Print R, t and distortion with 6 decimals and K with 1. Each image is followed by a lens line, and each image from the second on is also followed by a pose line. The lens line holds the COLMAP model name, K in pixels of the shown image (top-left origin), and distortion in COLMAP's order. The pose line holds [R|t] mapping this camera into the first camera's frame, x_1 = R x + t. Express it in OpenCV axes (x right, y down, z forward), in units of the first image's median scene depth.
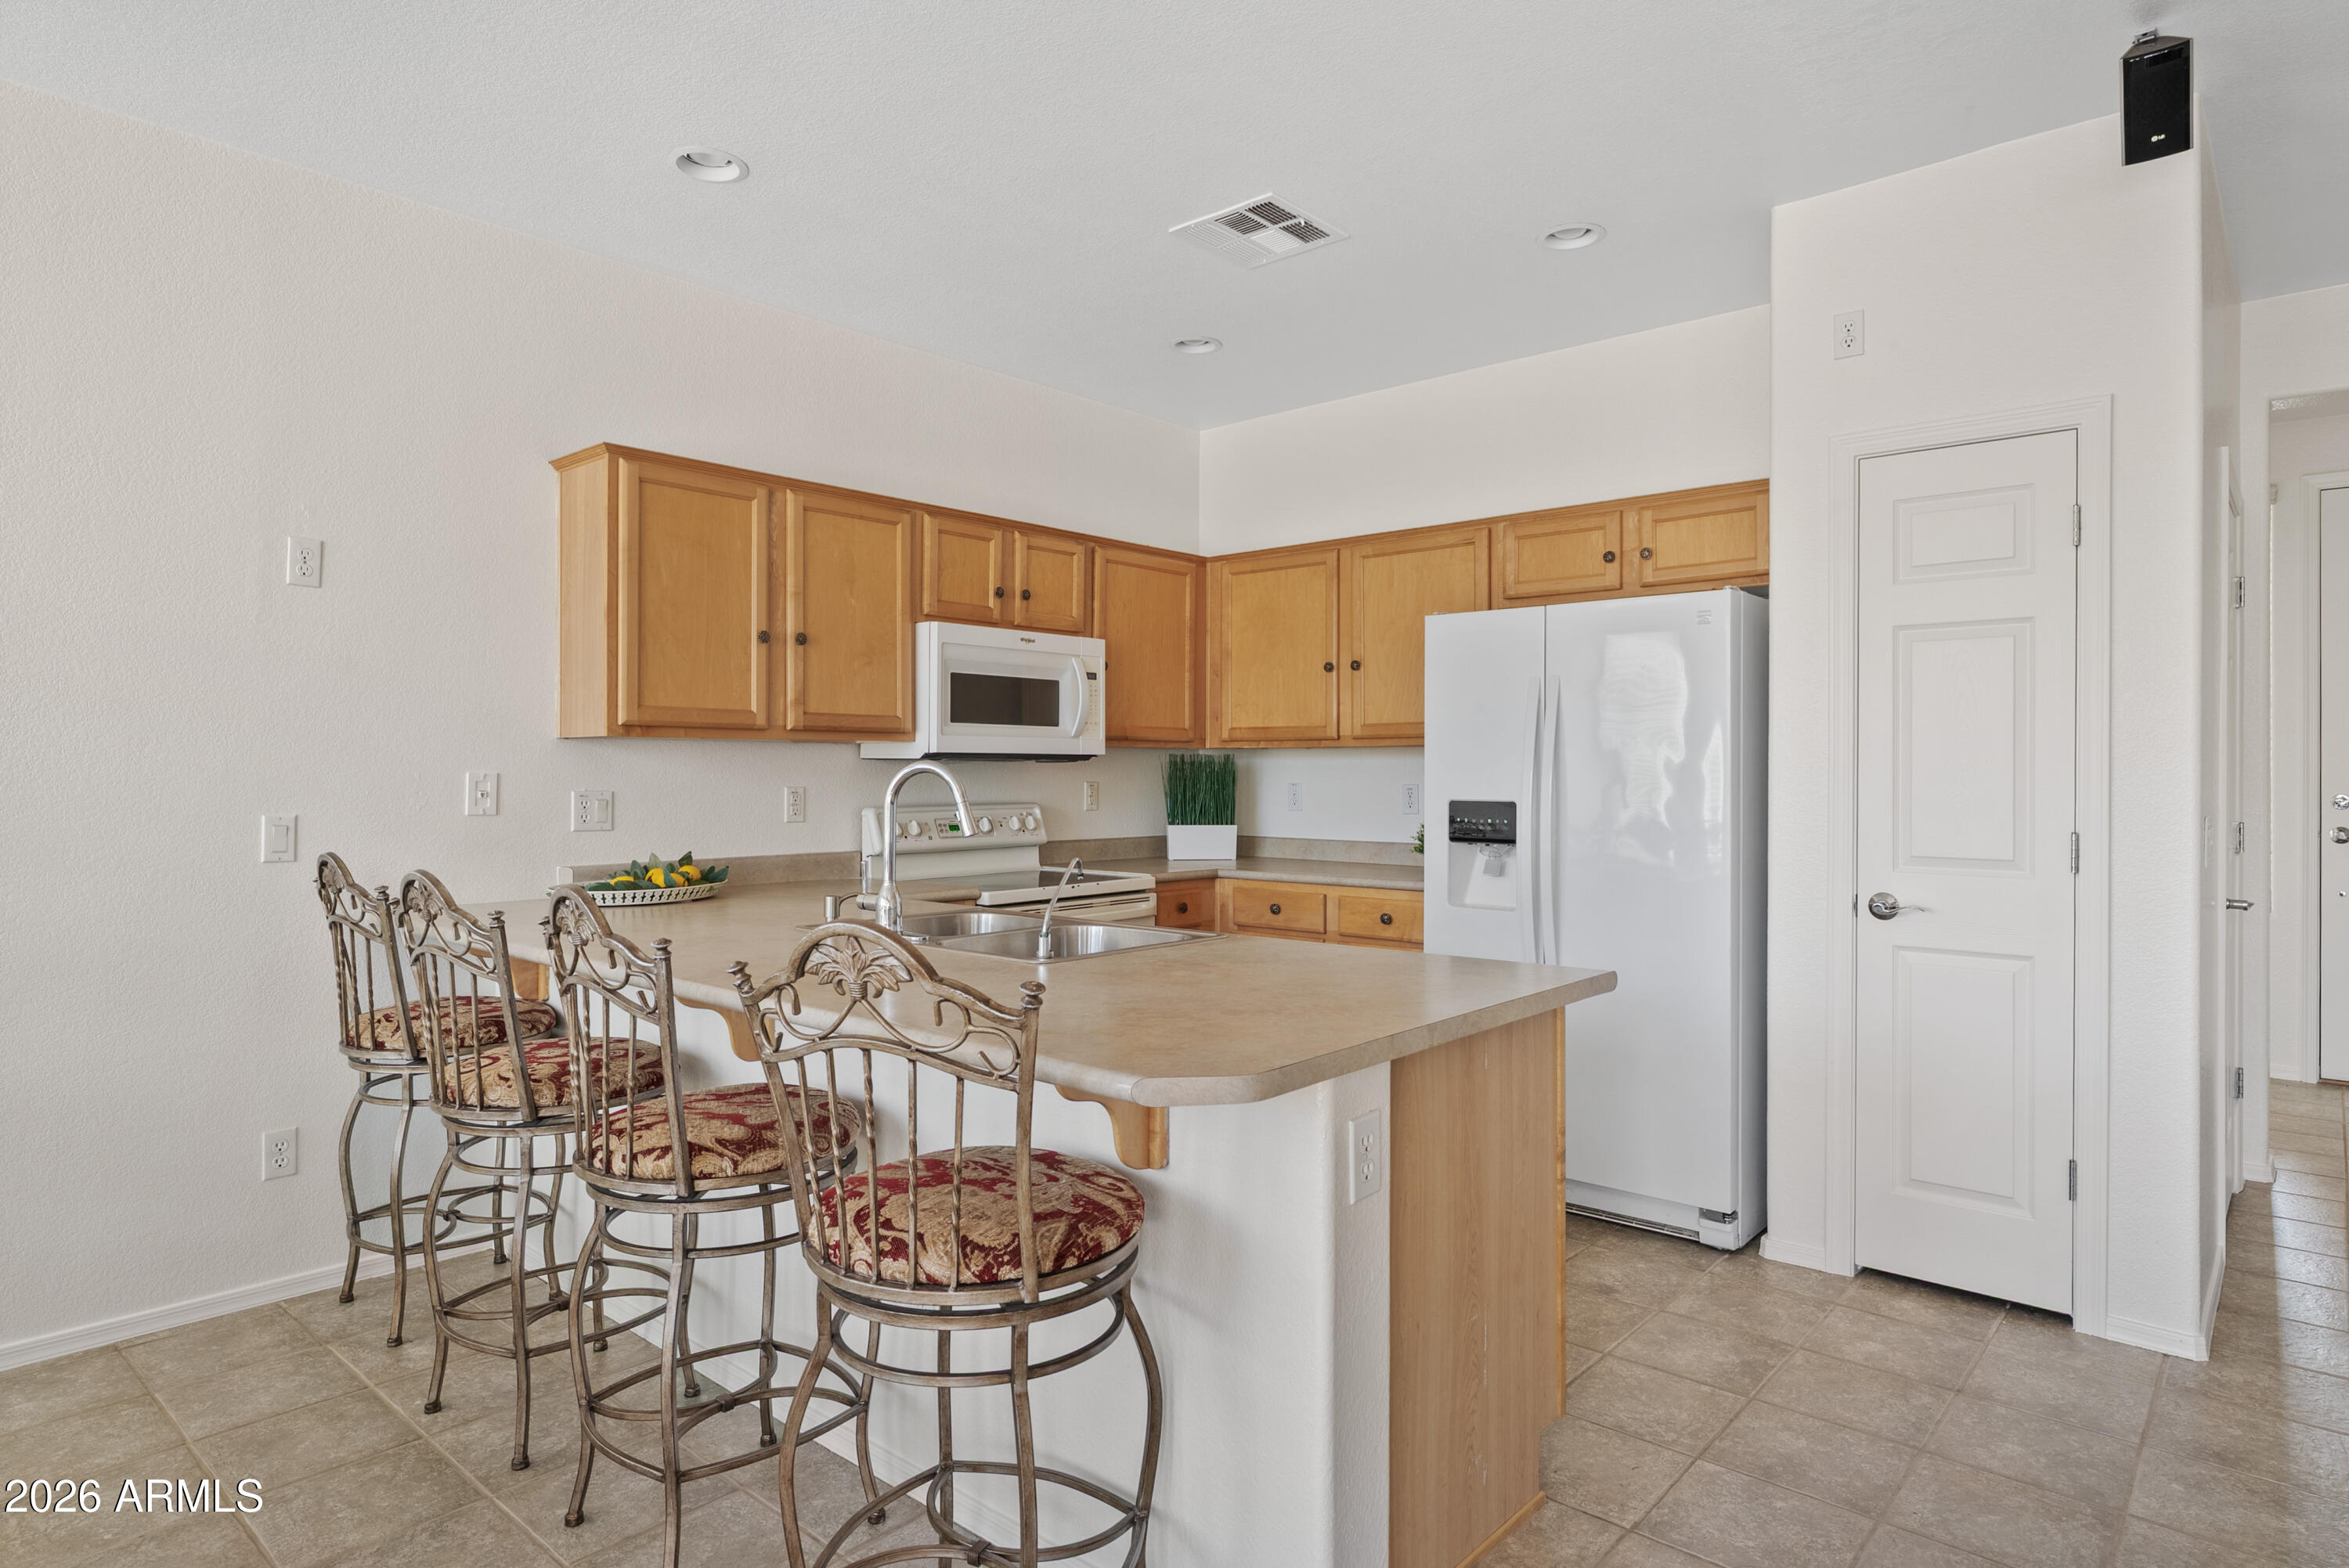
lens RADIAL K [[1307.5, 0, 1176.7], [0, 1307.5, 779.6], [0, 0, 1]] dist [-0.008537, -0.000578]
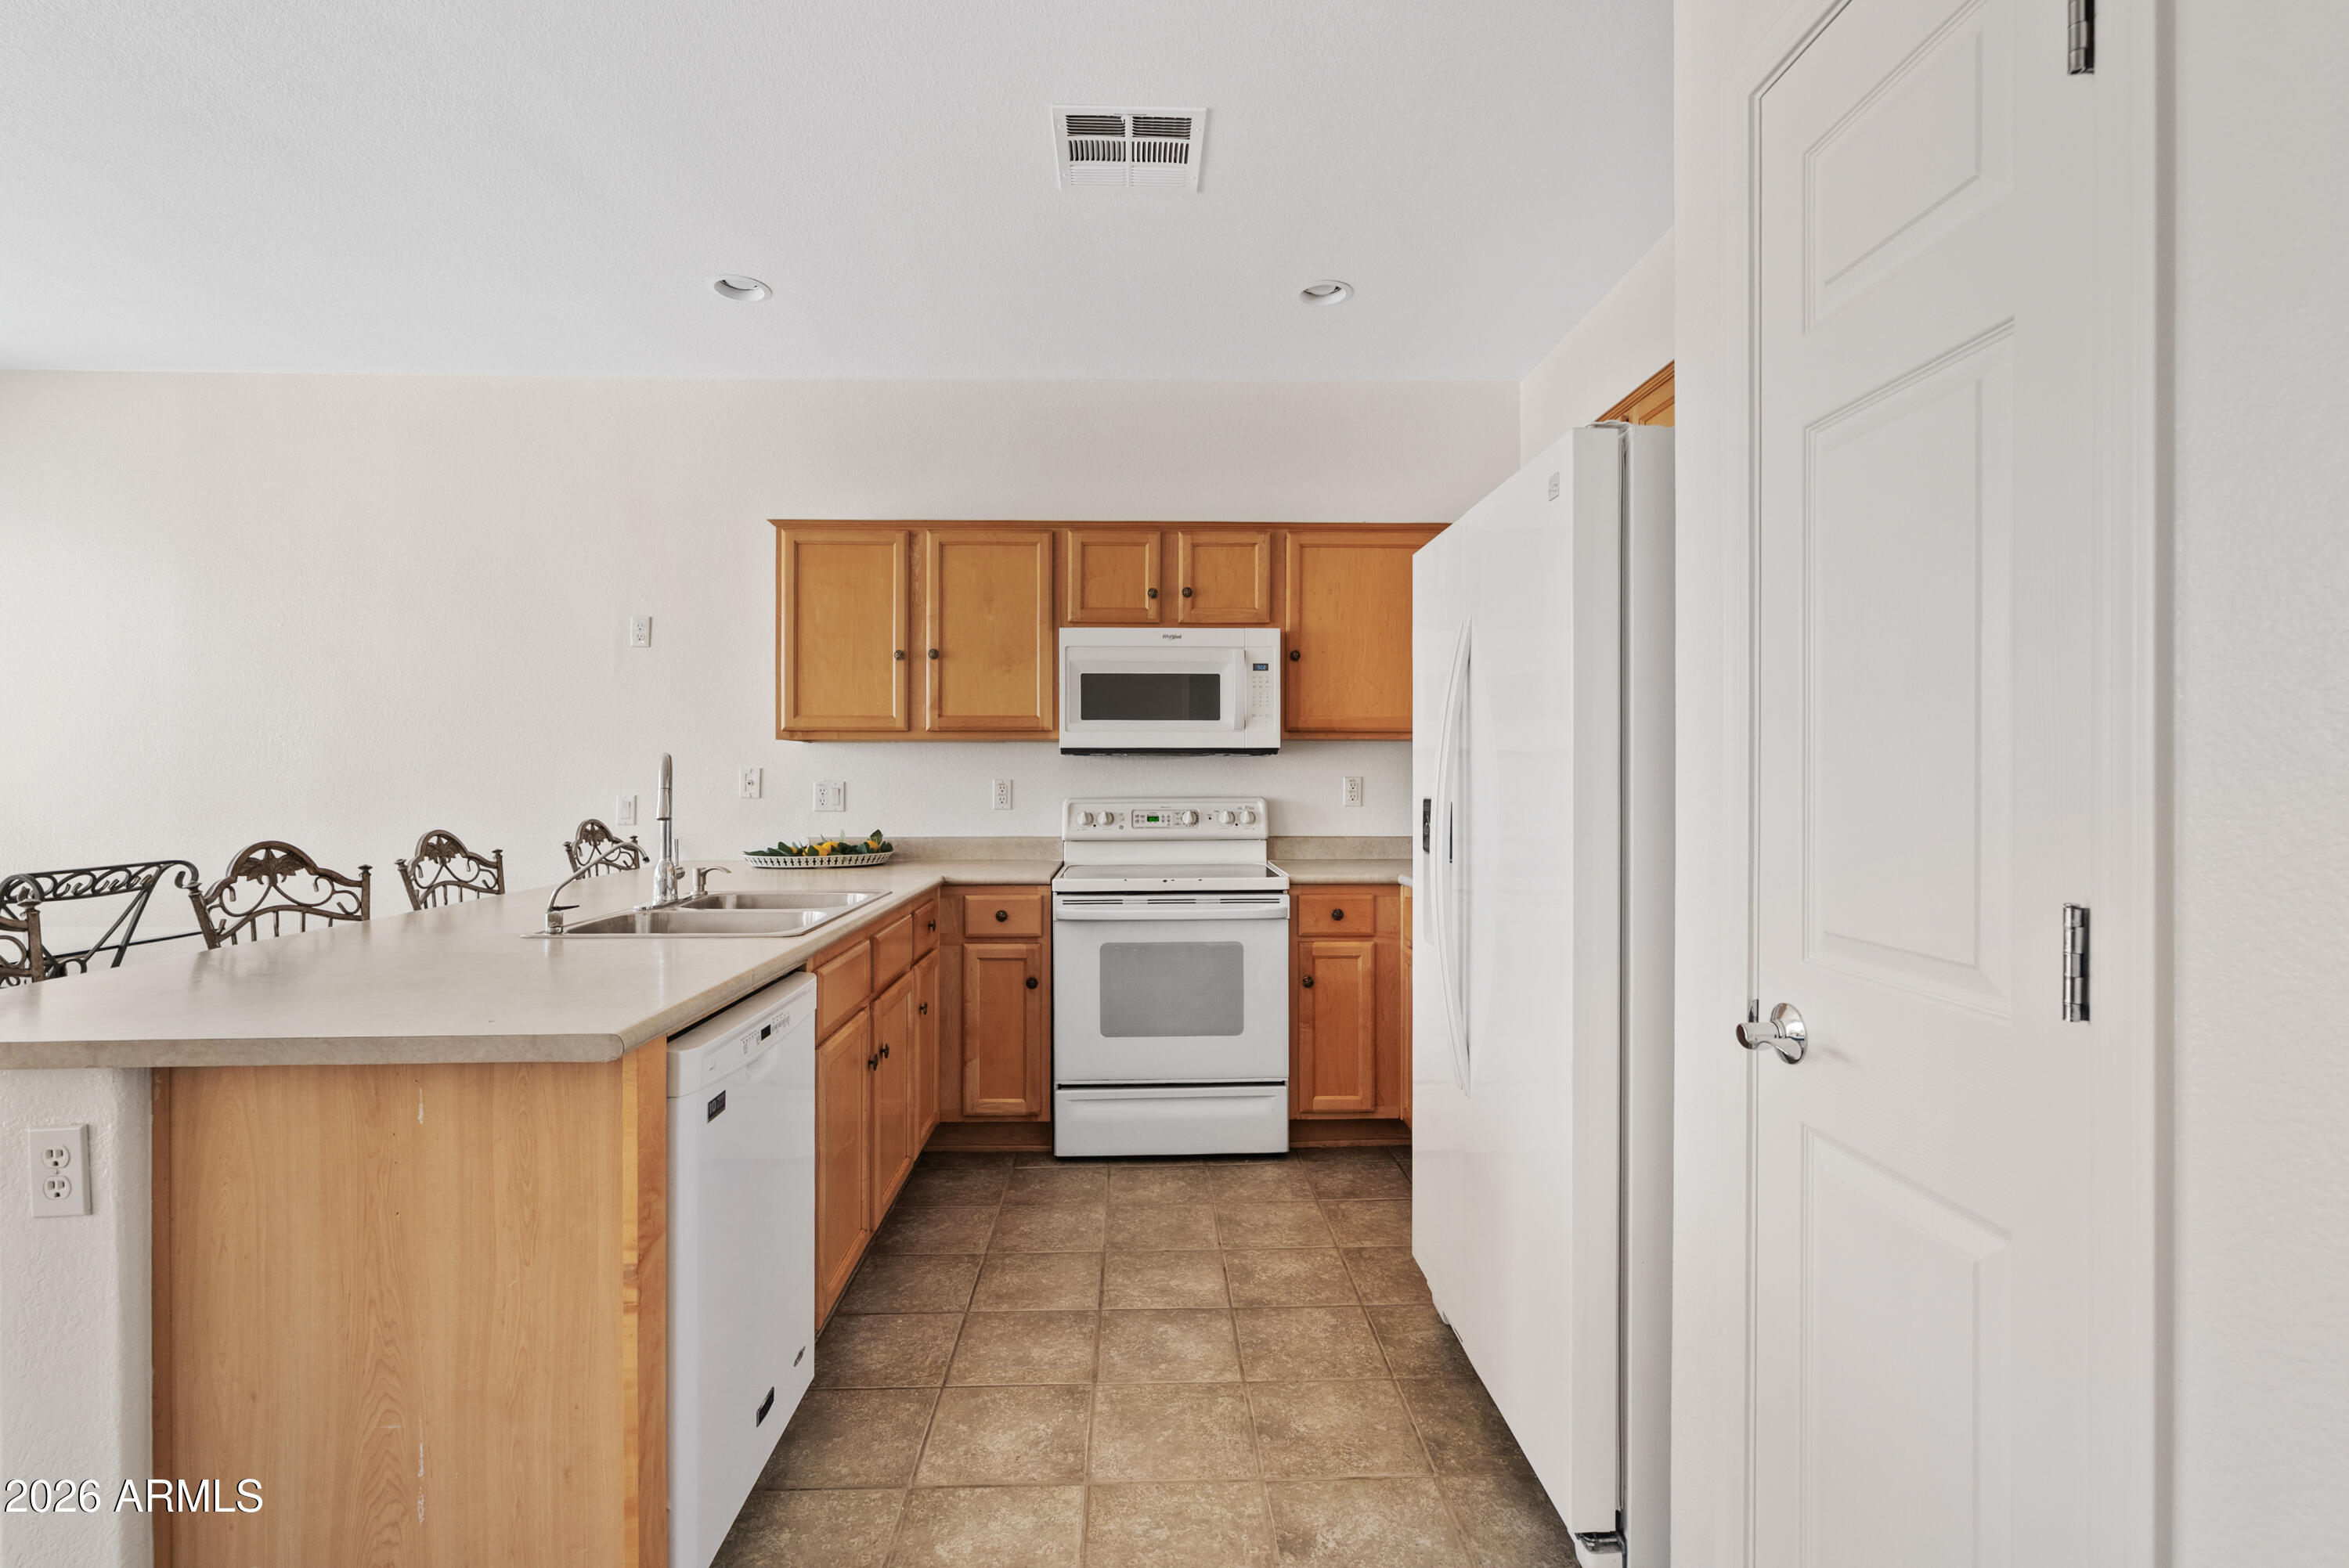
lens RADIAL K [[1066.9, 0, 1167.8], [0, 1066.9, 777.2], [0, 0, 1]] dist [0.001172, 0.000076]
pose [[0.672619, -0.002456, -0.739985, 0.525310], [-0.004846, 0.999958, -0.007724, 0.010277], [0.739973, 0.008781, 0.672579, 0.459649]]
